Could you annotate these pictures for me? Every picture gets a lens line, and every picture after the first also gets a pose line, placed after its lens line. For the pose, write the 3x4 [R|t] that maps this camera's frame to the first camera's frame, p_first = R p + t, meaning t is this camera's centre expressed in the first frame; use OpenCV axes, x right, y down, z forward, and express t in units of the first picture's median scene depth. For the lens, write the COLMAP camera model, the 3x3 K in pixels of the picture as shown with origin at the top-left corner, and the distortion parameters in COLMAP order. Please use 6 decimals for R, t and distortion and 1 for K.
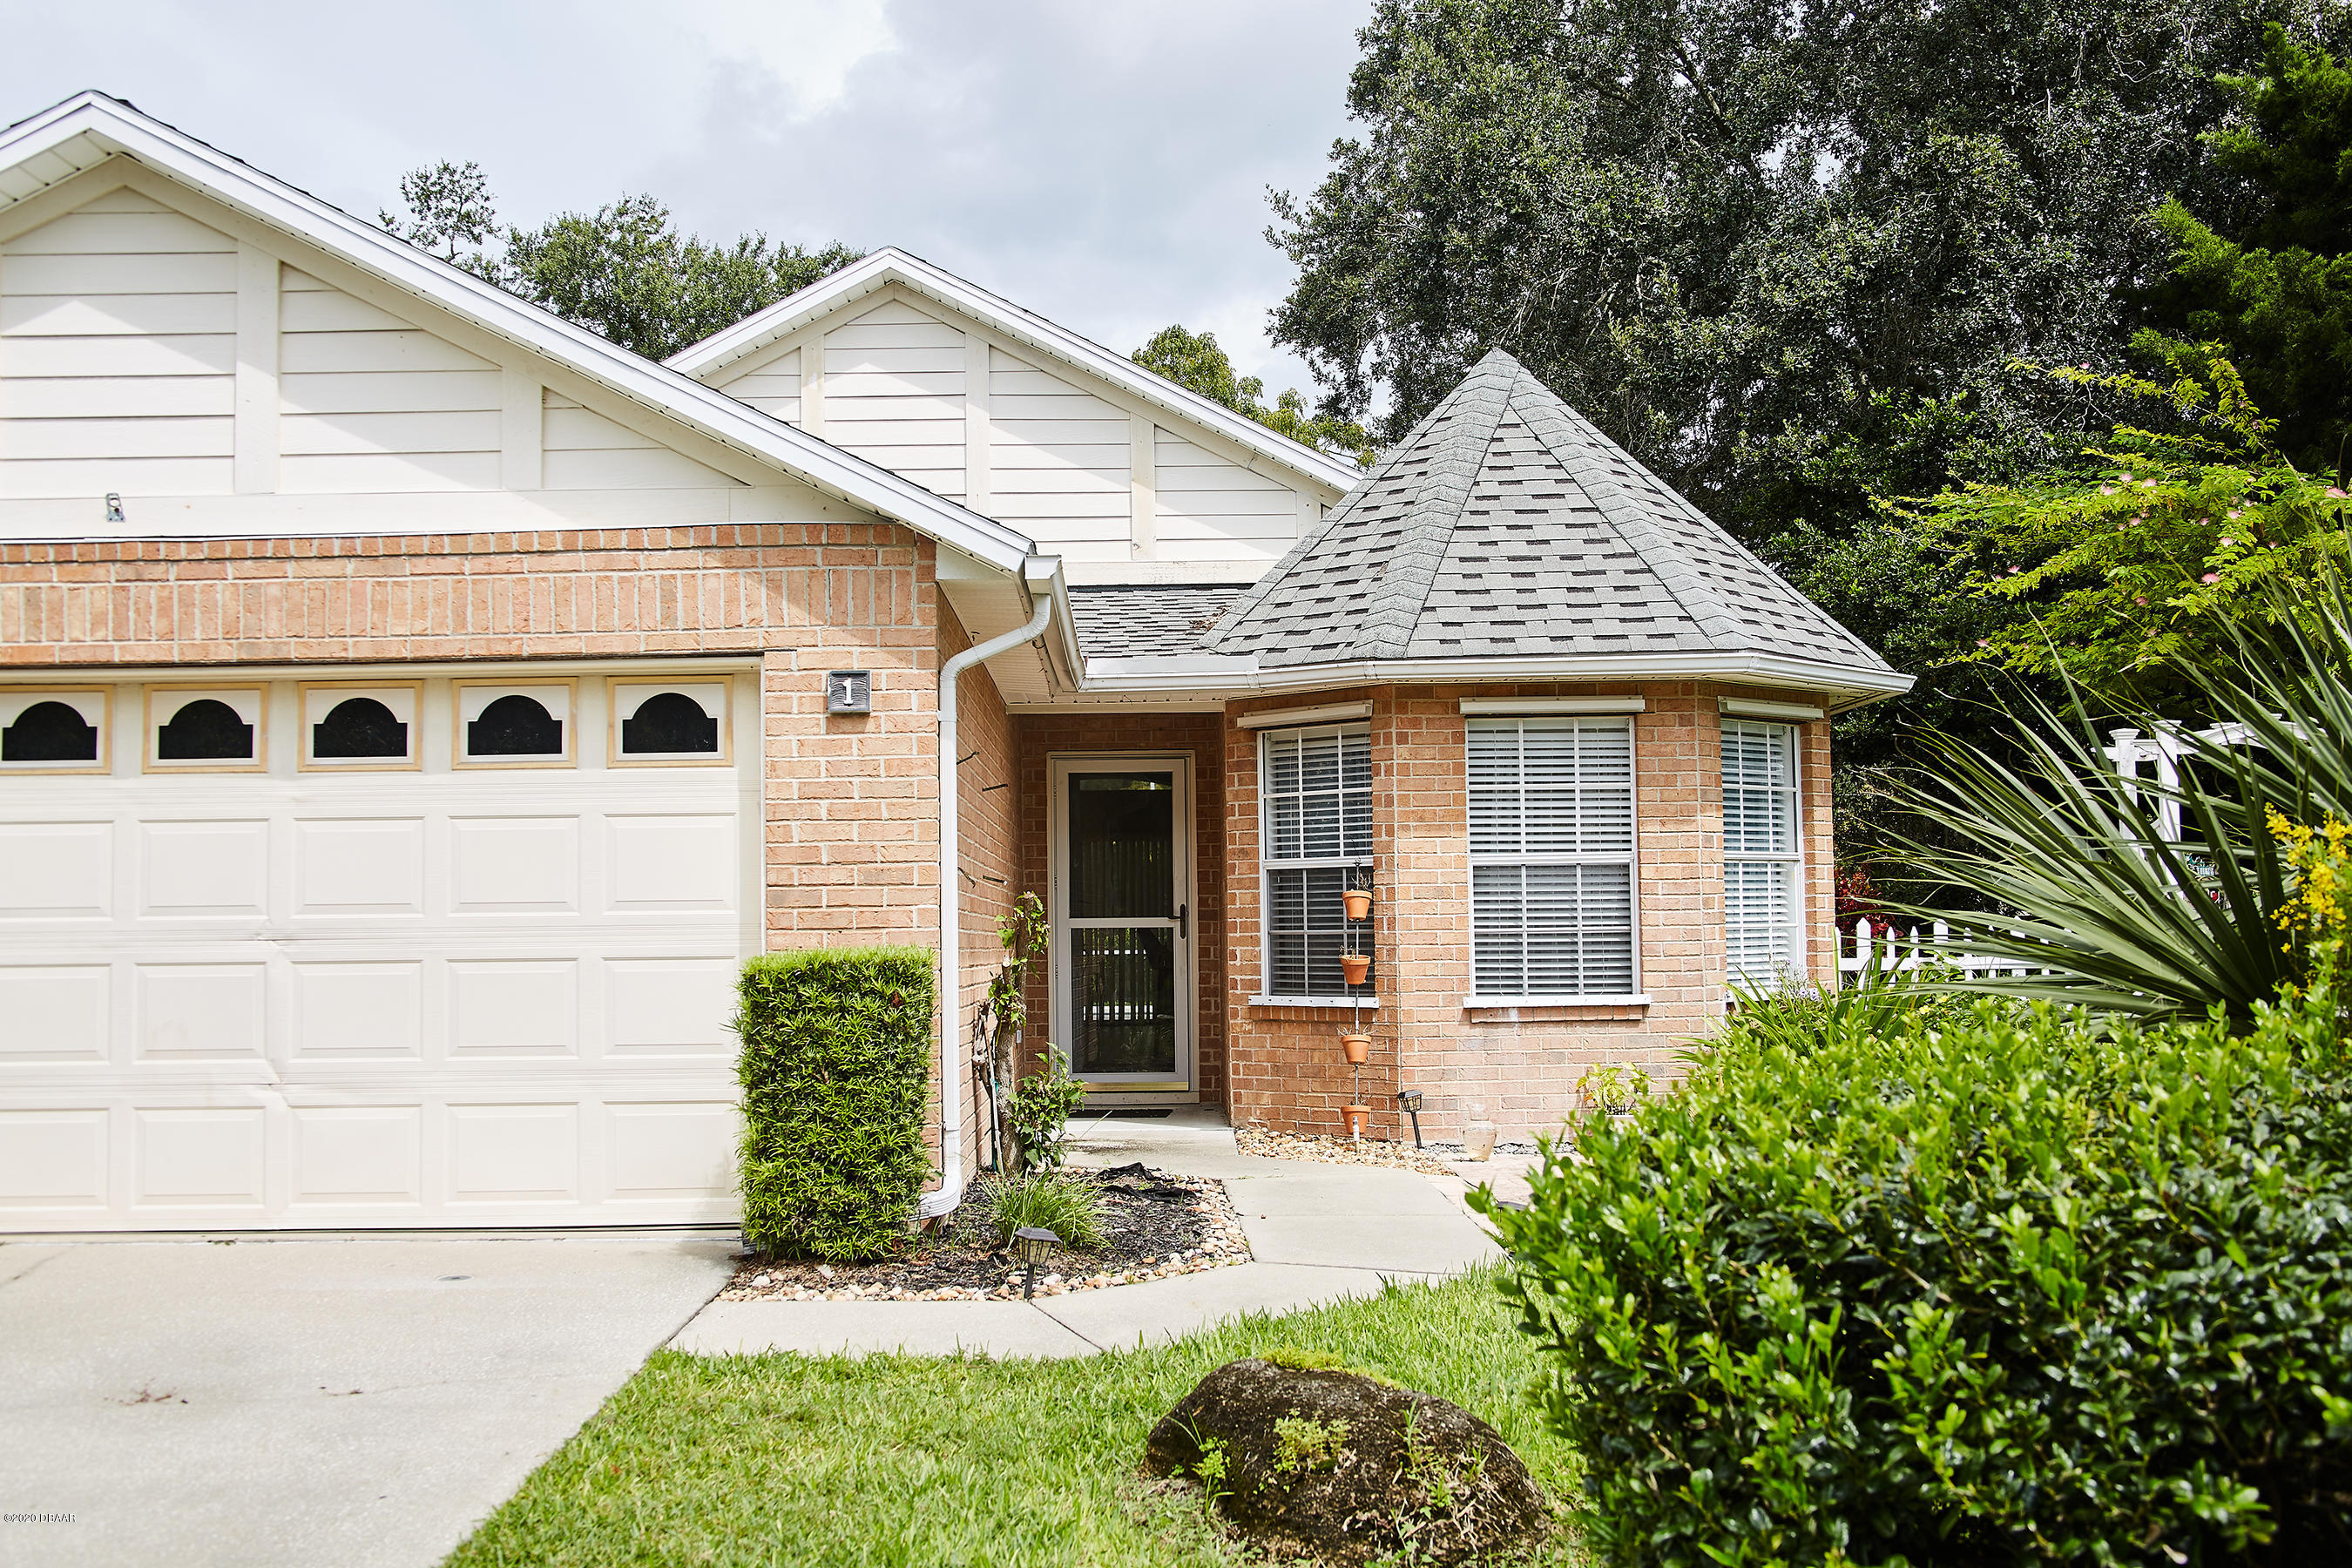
lens RADIAL K [[2047.6, 0, 1193.1], [0, 2047.6, 780.1], [0, 0, 1]] dist [-0.149941, 0.159857]
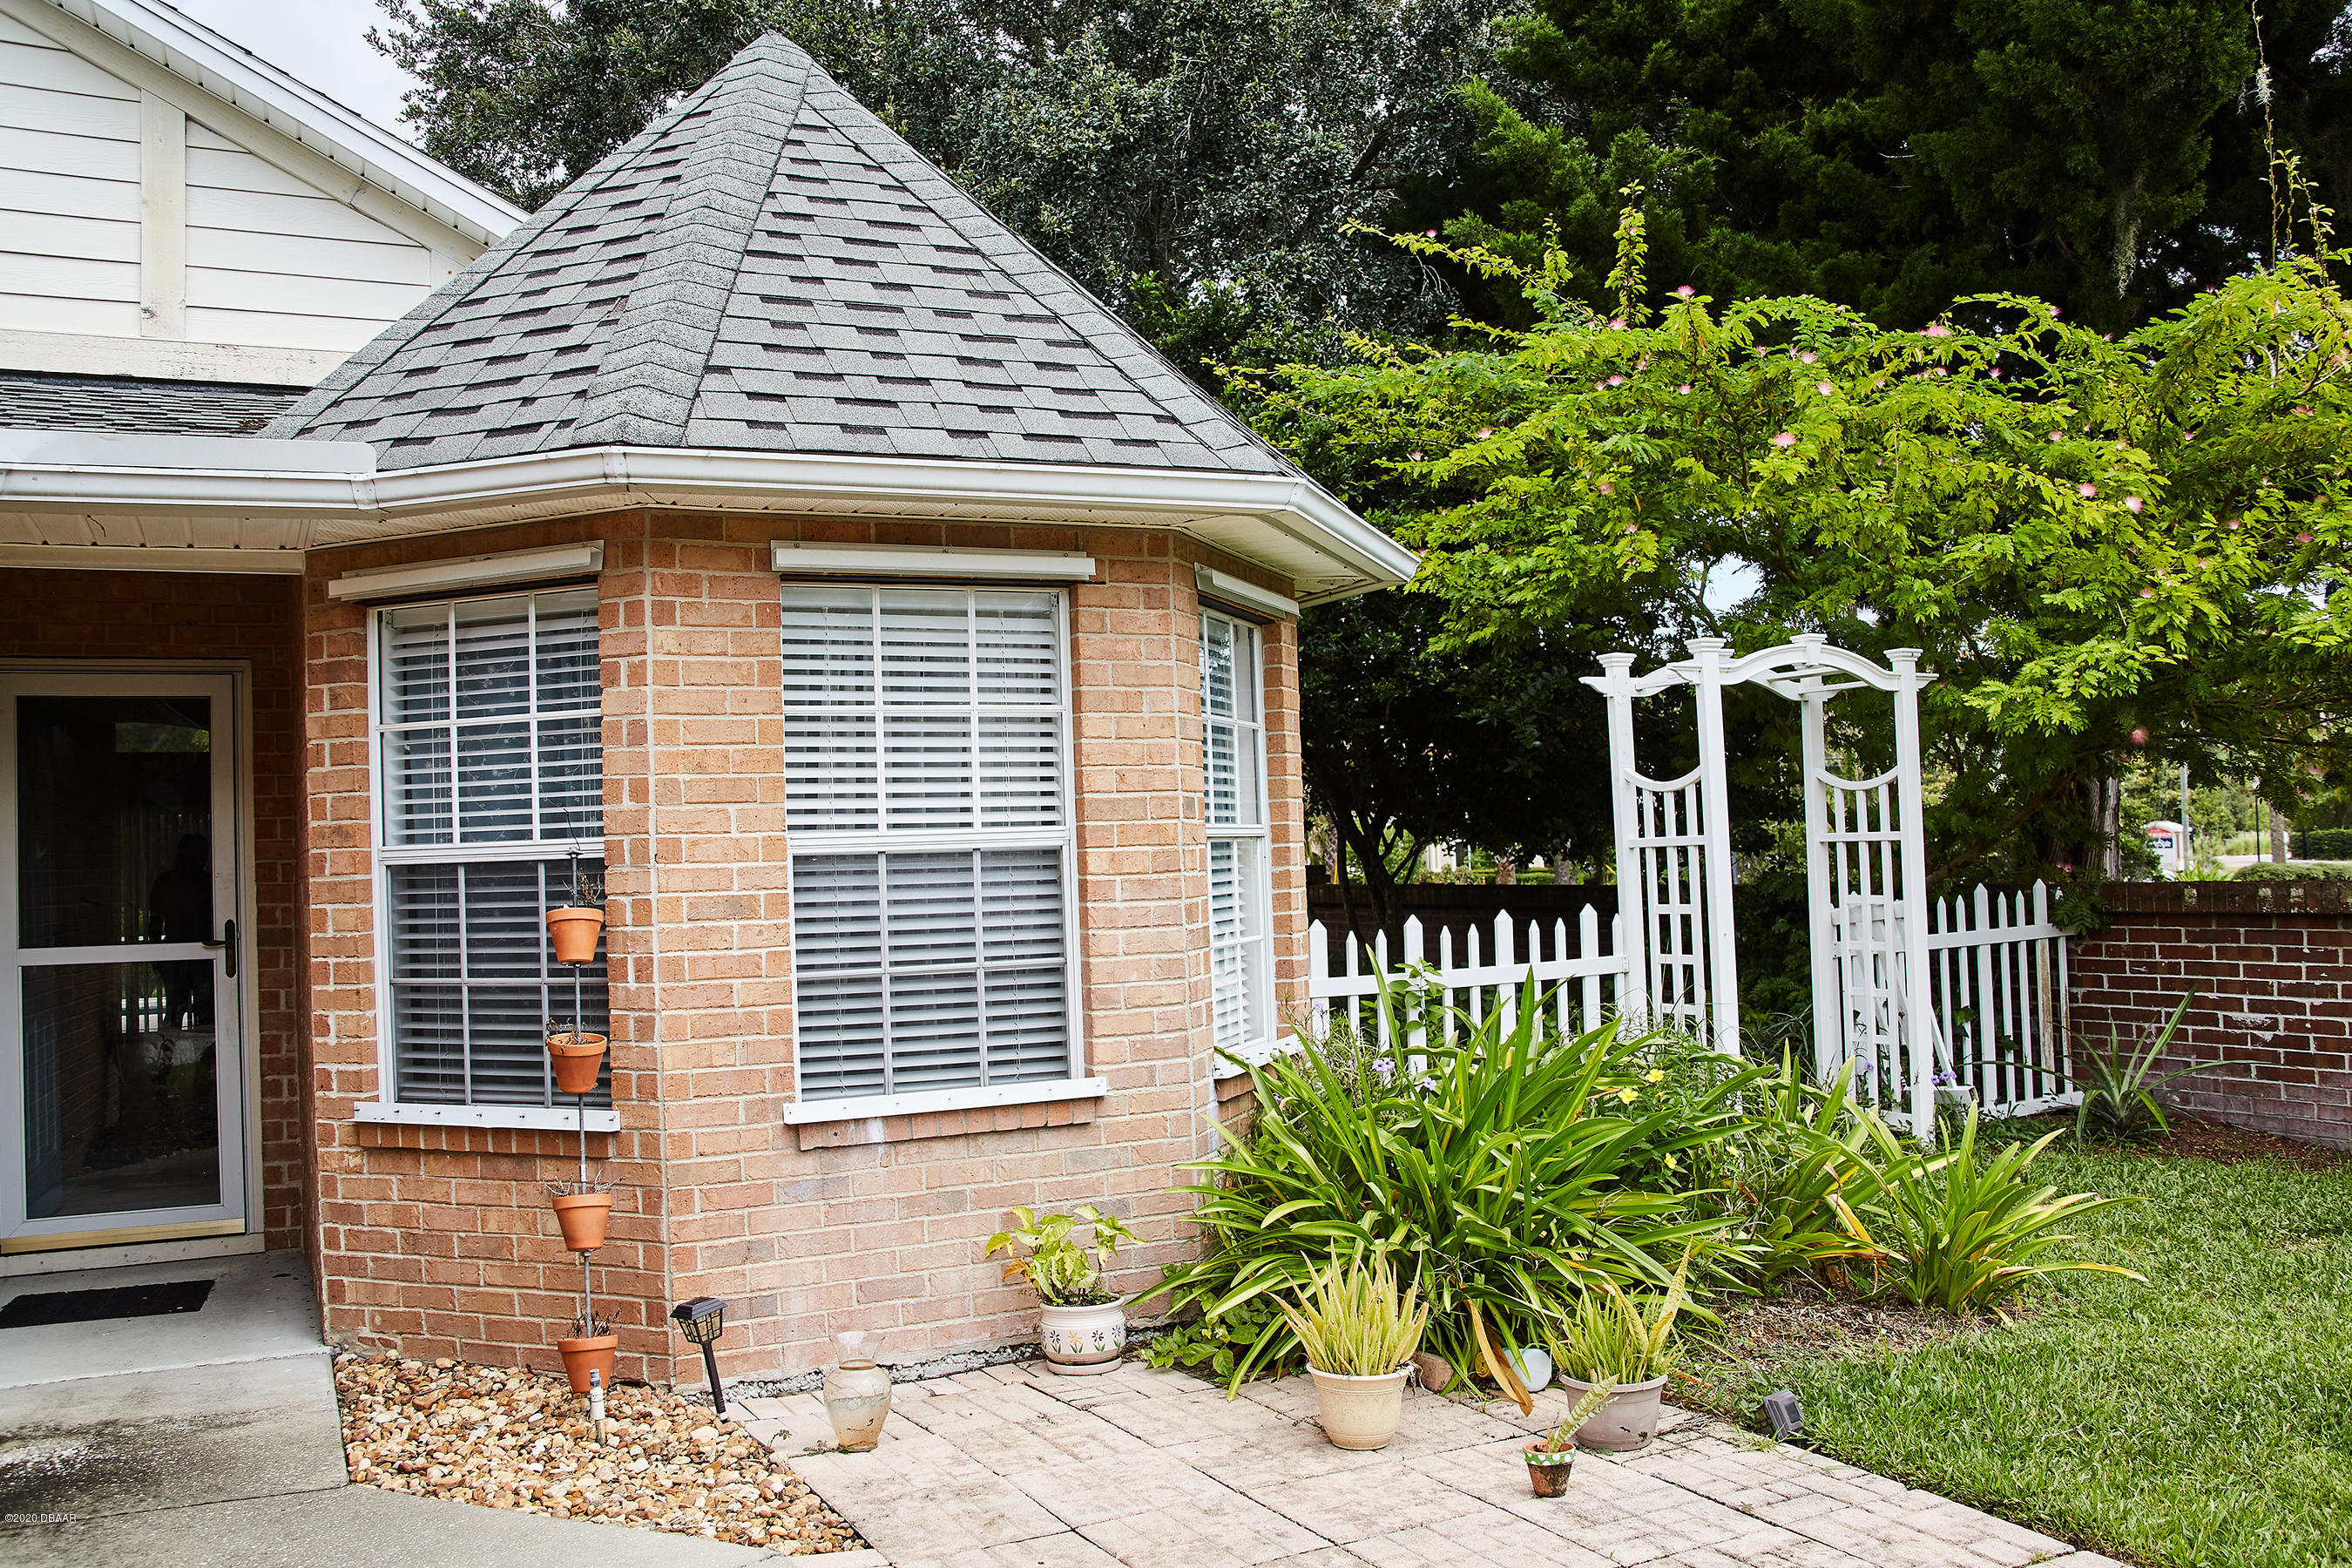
lens RADIAL K [[2047.6, 0, 1193.1], [0, 2047.6, 780.1], [0, 0, 1]] dist [-0.149941, 0.159857]
pose [[0.907286, -0.002283, 0.420509, 0.006850], [-0.003986, 0.999894, 0.014029, 0.013652], [-0.420496, -0.014404, 0.907180, 0.450656]]
